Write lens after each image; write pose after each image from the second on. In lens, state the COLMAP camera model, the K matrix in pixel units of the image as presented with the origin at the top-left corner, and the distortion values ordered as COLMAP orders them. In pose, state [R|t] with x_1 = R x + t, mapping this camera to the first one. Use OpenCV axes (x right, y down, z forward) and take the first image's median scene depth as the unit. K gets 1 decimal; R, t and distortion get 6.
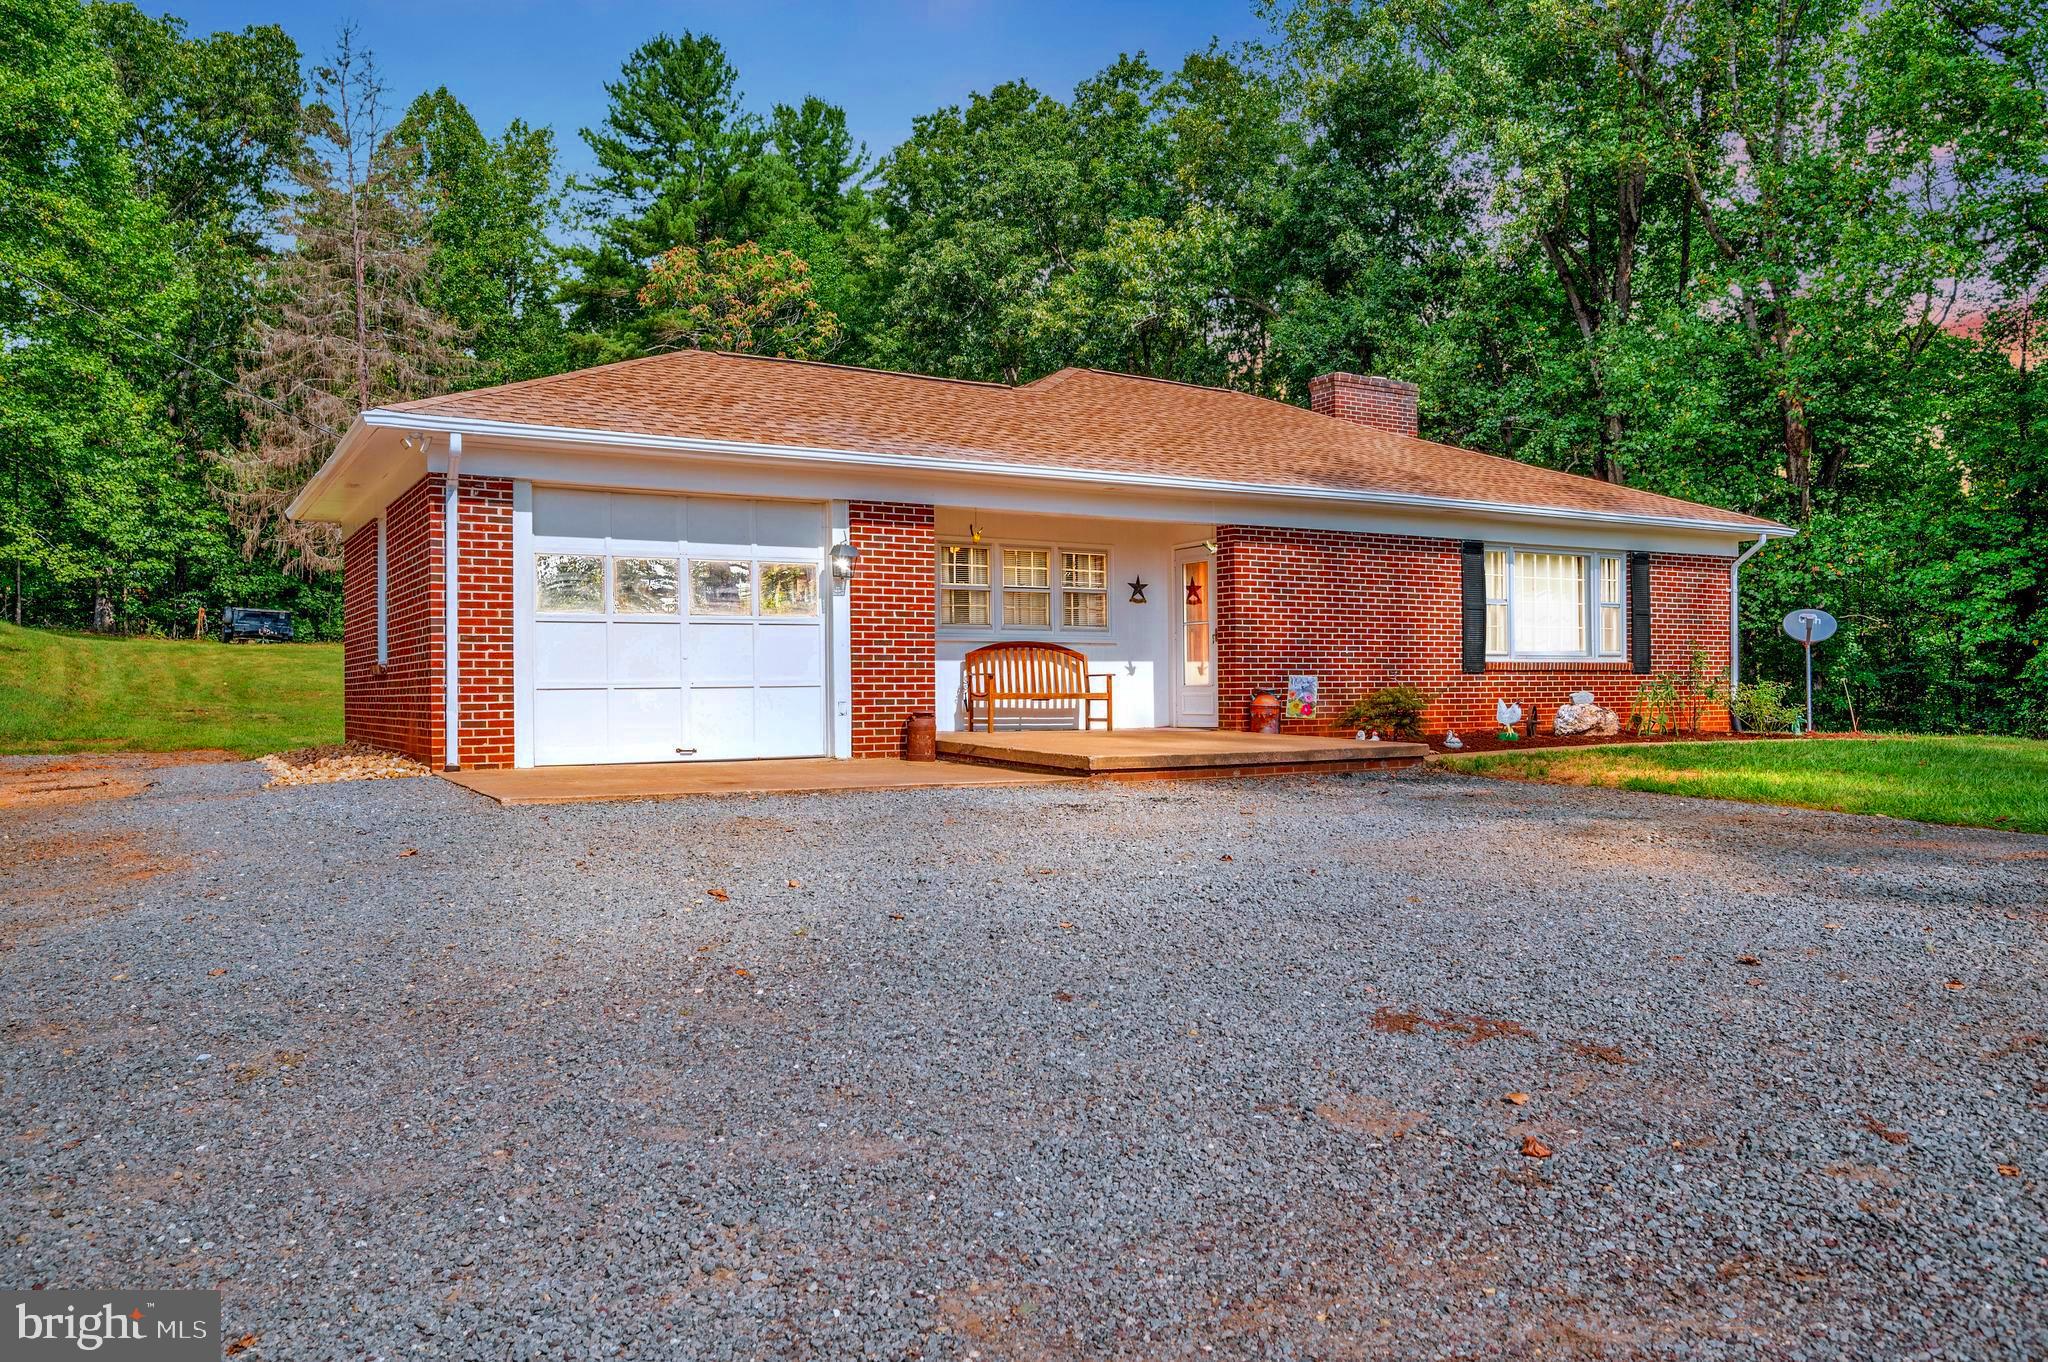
lens RADIAL K [[1509.2, 0, 1017.1], [0, 1509.2, 666.9], [0, 0, 1]] dist [-0.007584, 0.005209]
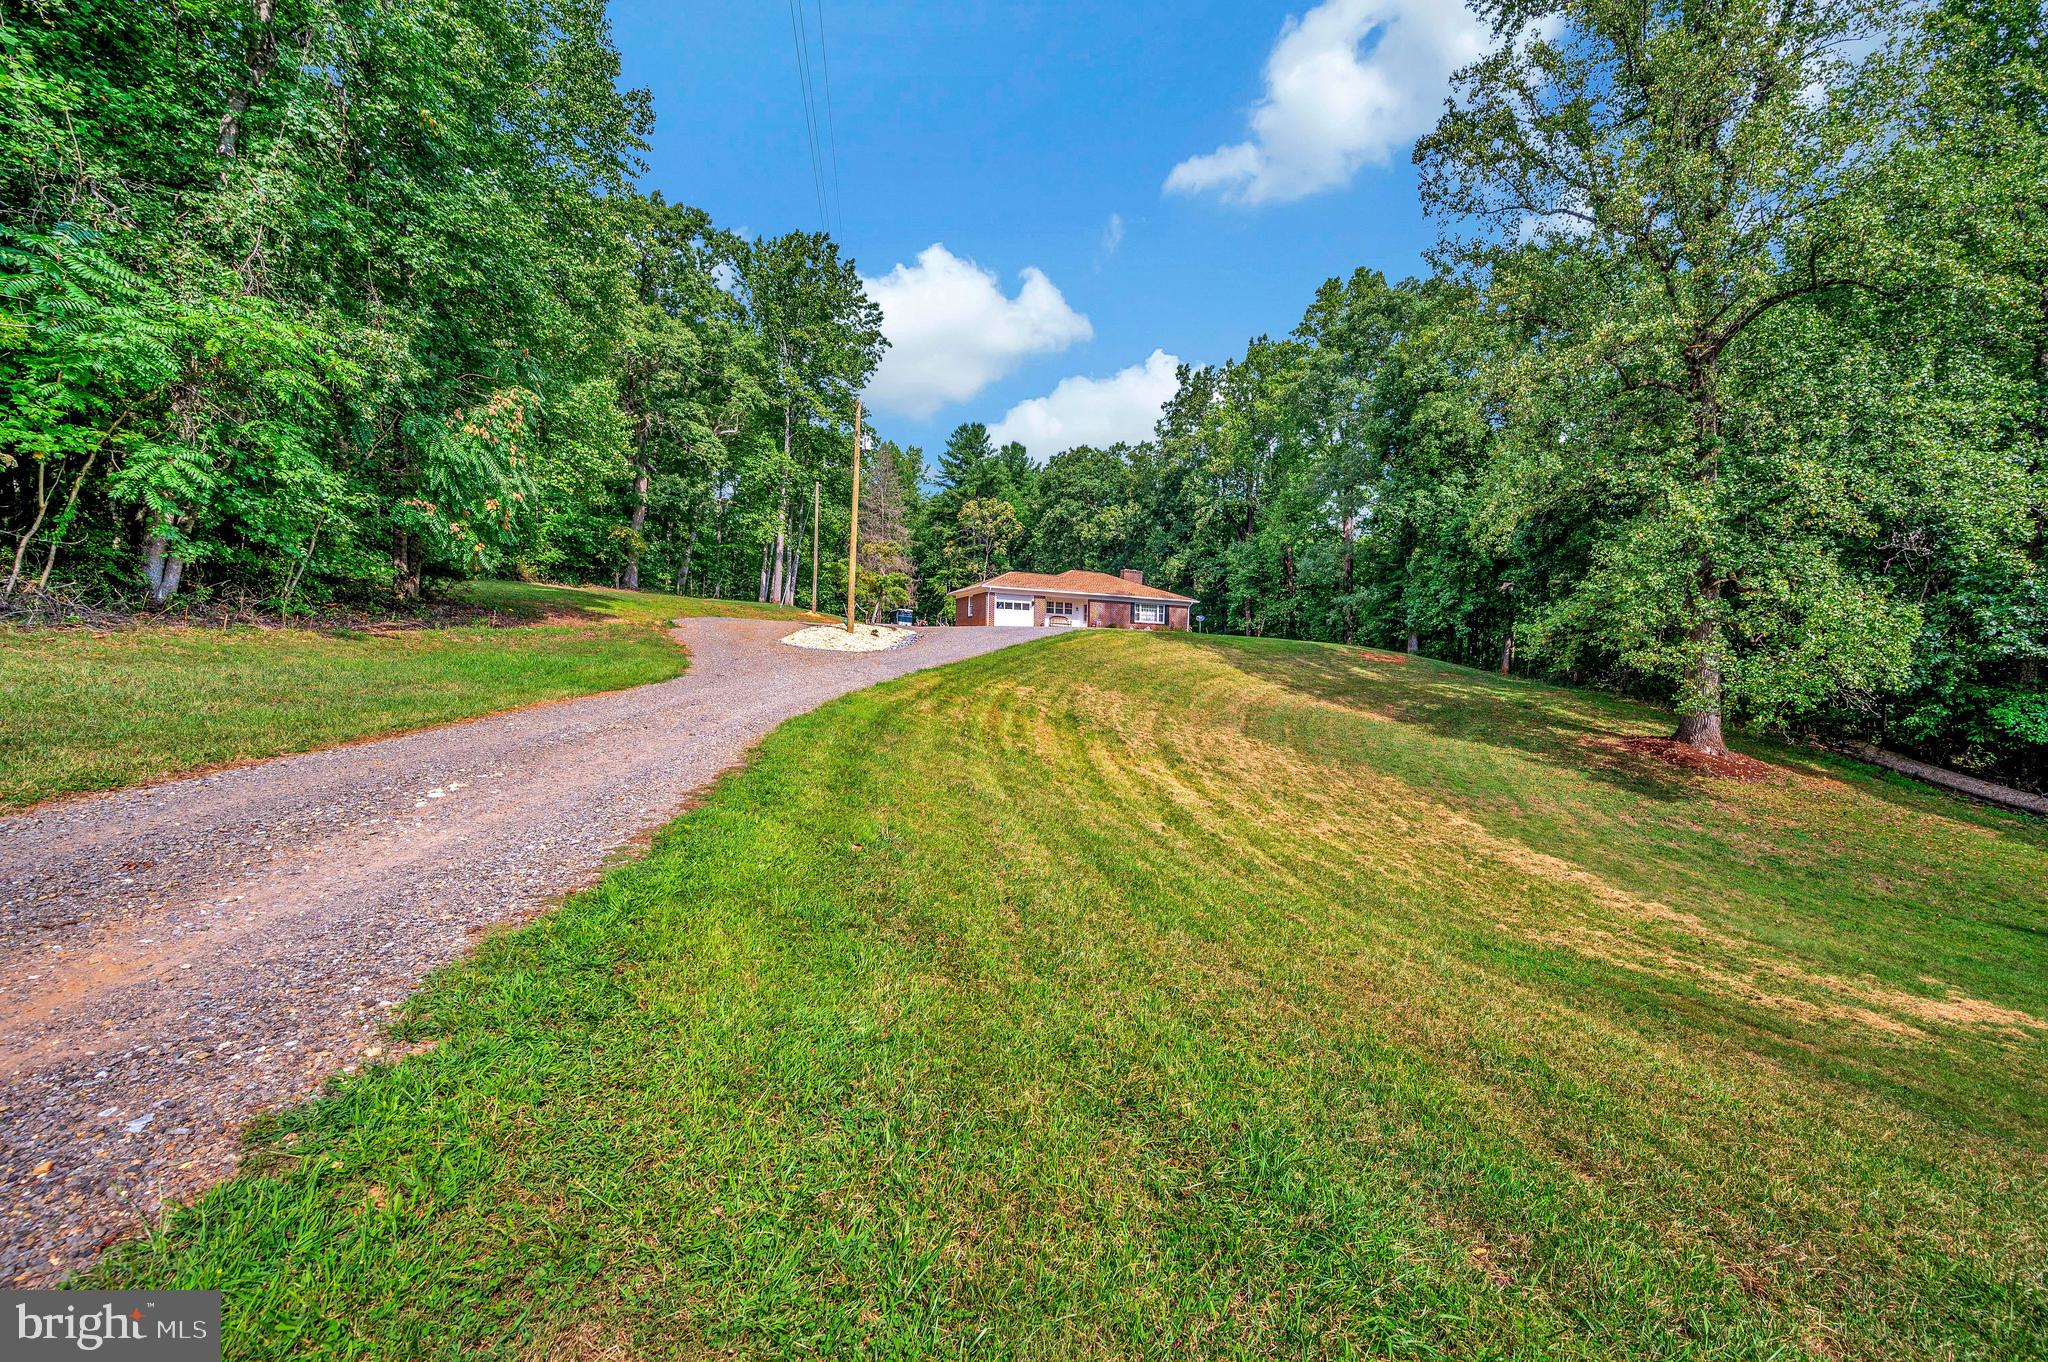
lens RADIAL K [[839.1, 0, 1028.1], [0, 839.1, 659.8], [0, 0, 1]] dist [-0.000985, -0.000576]
pose [[0.995961, 0.025779, -0.086009, 0.164775], [-0.026598, 0.999611, -0.008397, 0.196479], [0.085759, 0.010650, 0.996259, -2.460160]]
